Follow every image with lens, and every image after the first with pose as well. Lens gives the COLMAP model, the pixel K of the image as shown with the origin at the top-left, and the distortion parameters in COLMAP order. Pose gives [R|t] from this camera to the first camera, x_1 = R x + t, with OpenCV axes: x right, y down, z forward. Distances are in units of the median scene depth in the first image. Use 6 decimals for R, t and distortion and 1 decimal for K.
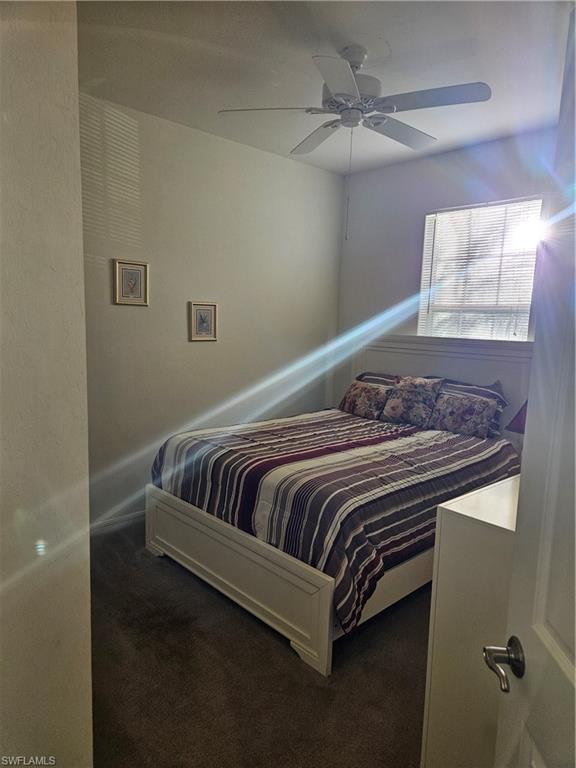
lens RADIAL K [[515.5, 0, 286.5], [0, 515.5, 385.1], [0, 0, 1]] dist [0.050910, 0.000681]
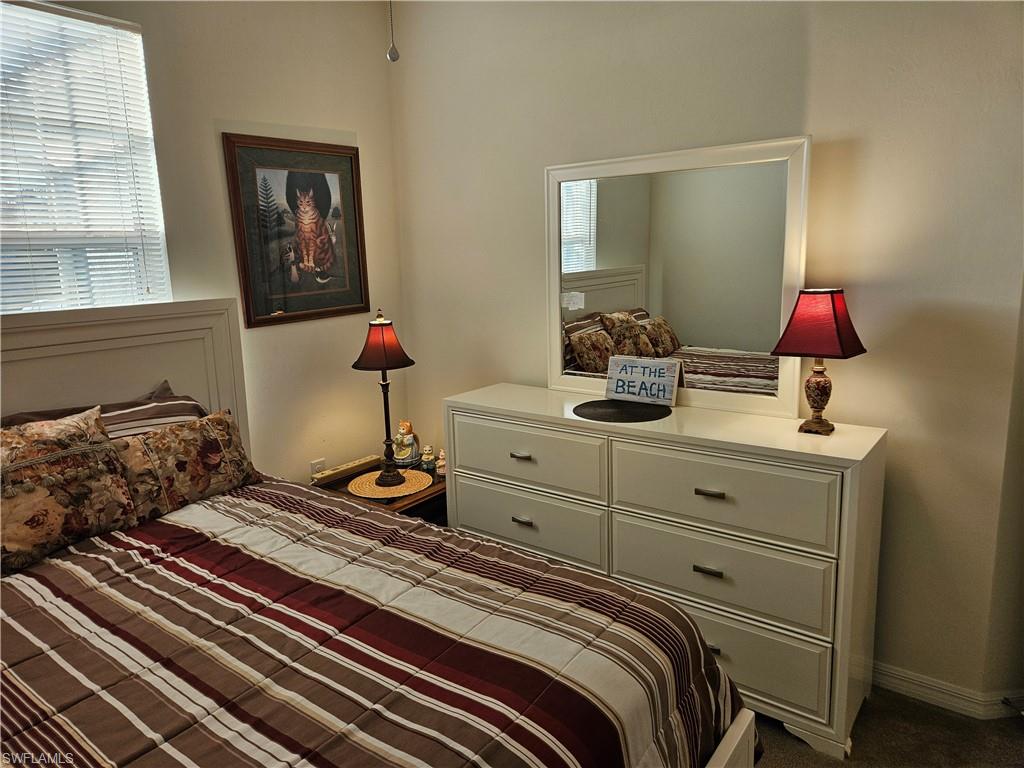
lens RADIAL K [[687.3, 0, 509.9], [0, 687.3, 380.4], [0, 0, 1]] dist [0.050910, 0.000681]
pose [[-0.167056, -0.211680, 0.962956, -0.309928], [0.153692, 0.959150, 0.237507, -0.118773], [-0.973895, 0.187676, -0.127698, 0.733227]]
